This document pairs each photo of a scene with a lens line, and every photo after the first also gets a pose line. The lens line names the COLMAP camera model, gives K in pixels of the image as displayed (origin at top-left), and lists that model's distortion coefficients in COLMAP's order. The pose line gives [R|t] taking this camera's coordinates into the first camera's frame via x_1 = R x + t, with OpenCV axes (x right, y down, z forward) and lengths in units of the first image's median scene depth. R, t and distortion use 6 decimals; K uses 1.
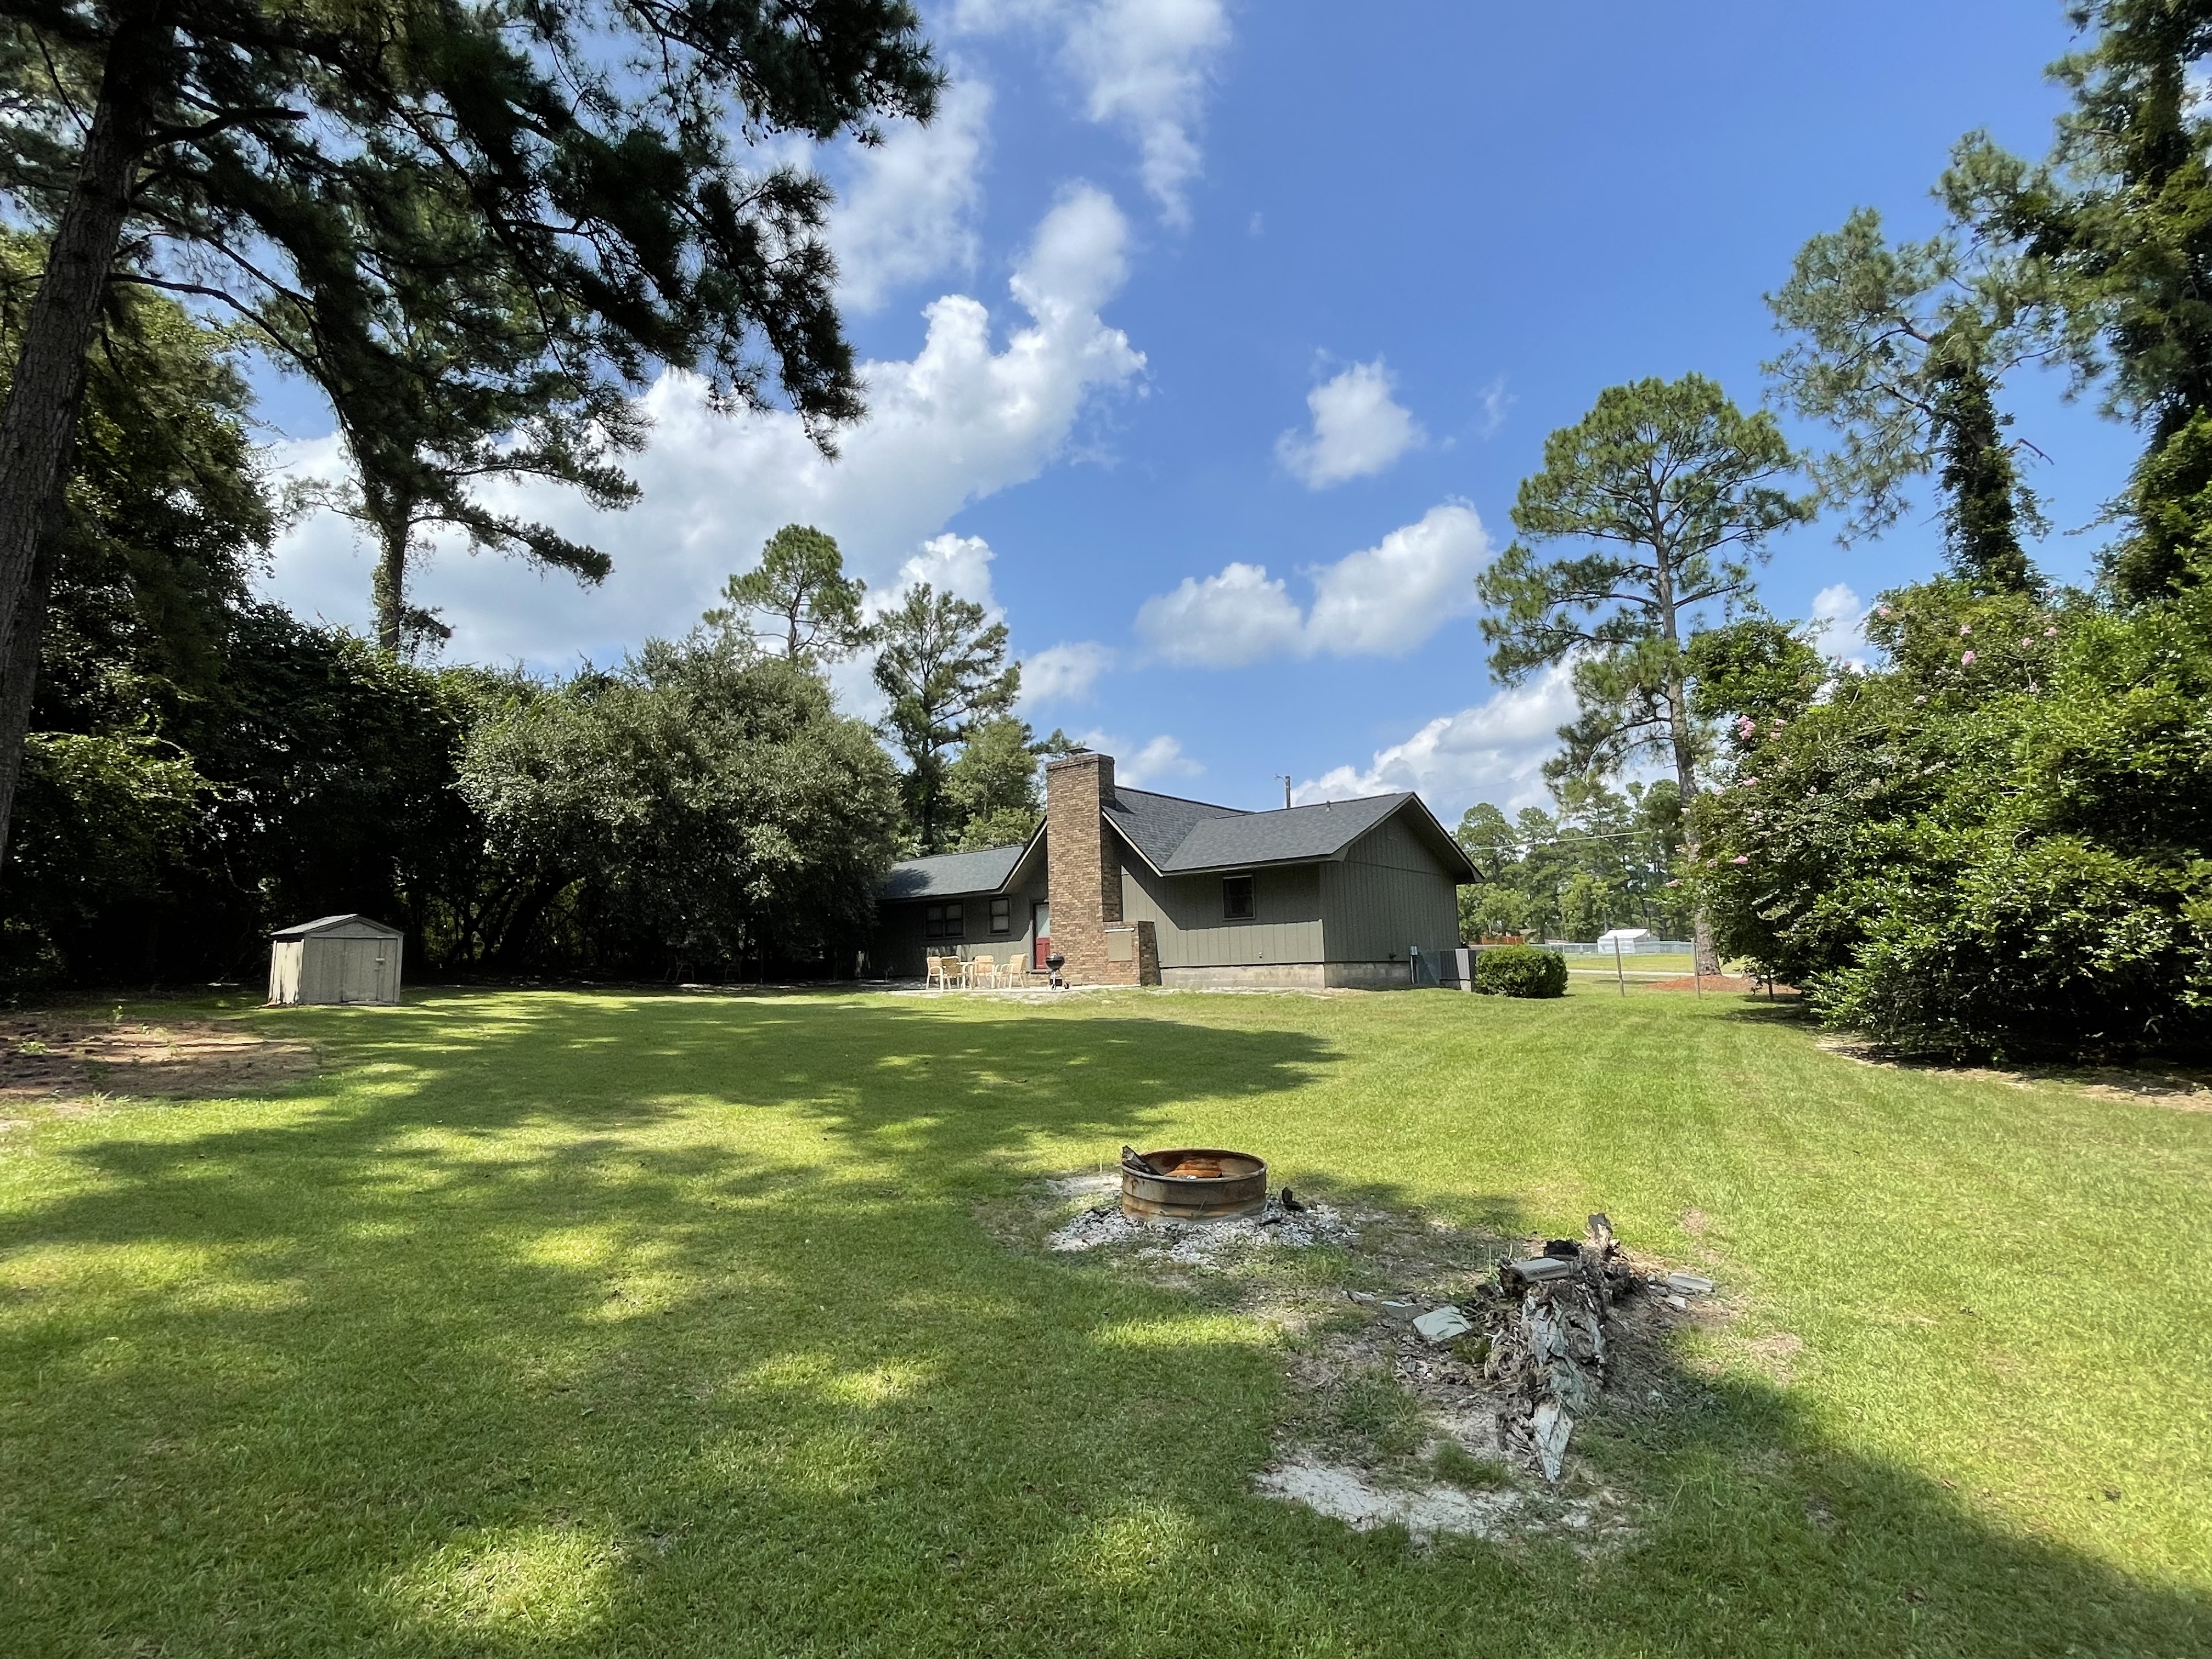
lens RADIAL K [[1024.1, 0, 1108.3], [0, 1024.1, 834.6], [0, 0, 1]] dist [-0.000083, 0.000000]
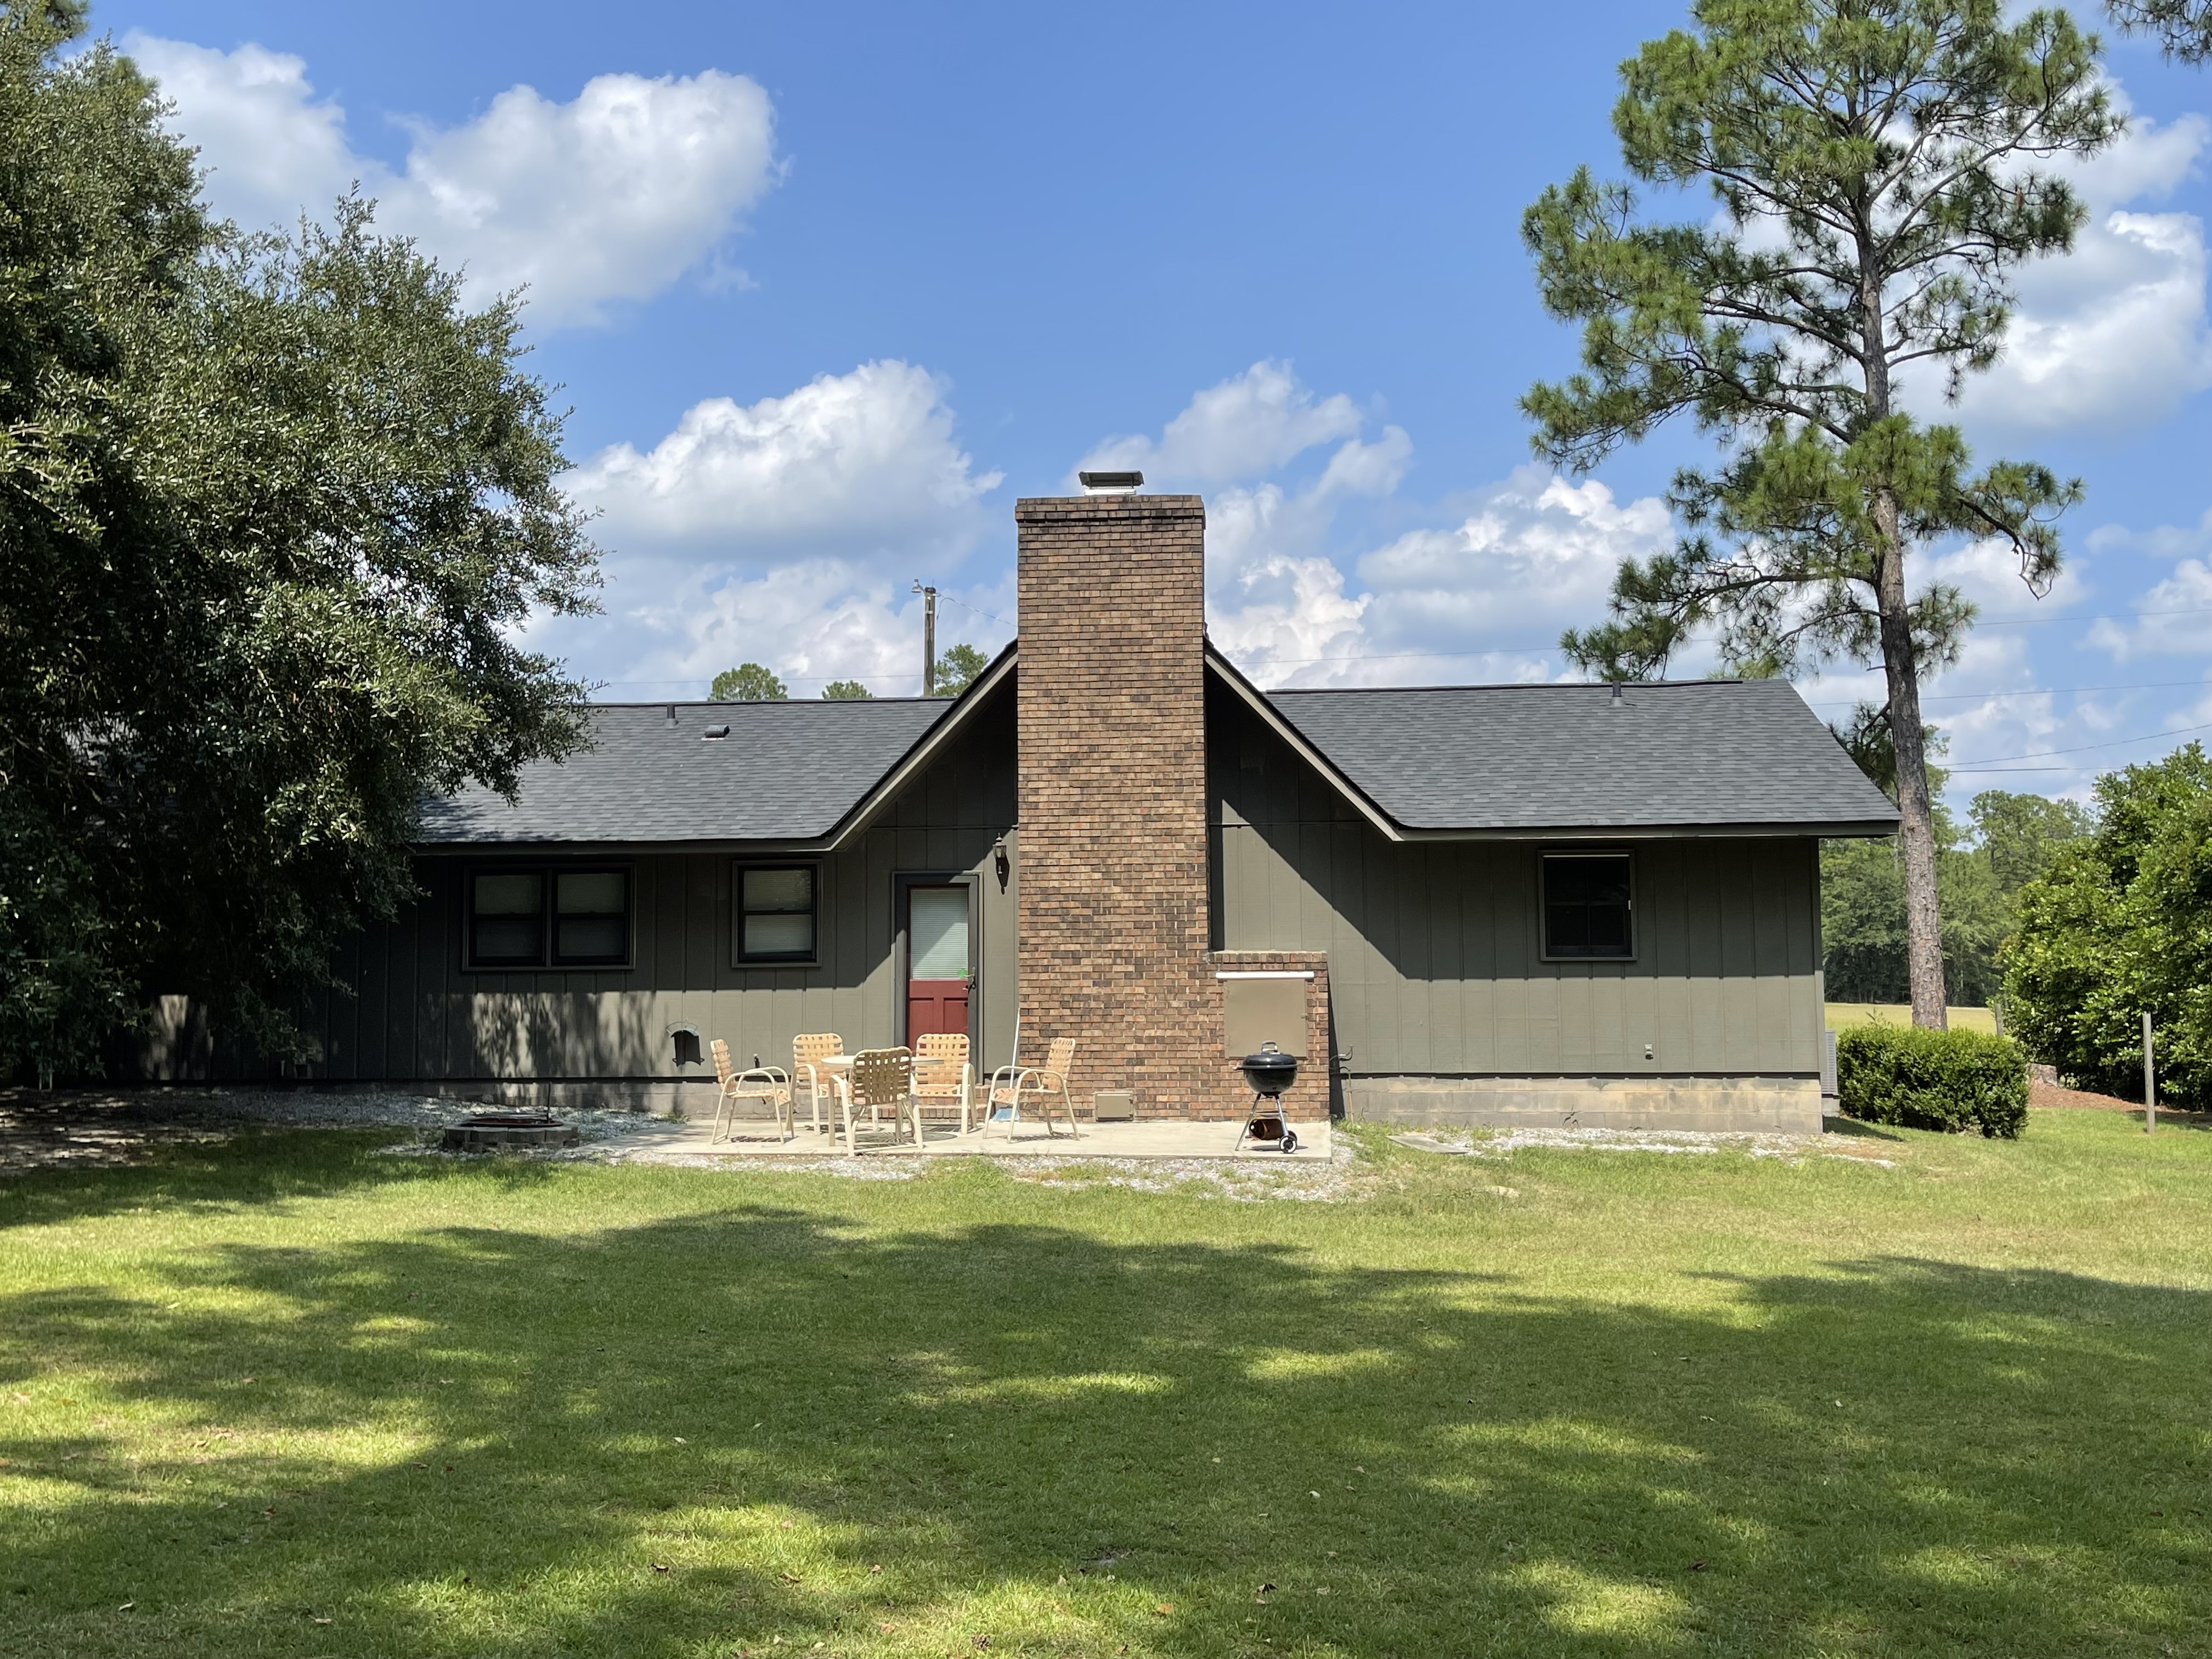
lens RADIAL K [[2167.4, 0, 1105.5], [0, 2167.4, 827.3], [0, 0, 1]] dist [-0.004873, 0.000000]
pose [[0.860703, 0.062783, 0.505222, -0.425868], [-0.088207, 0.995749, 0.026530, 0.022277], [-0.501408, -0.067398, 0.862582, 0.334390]]
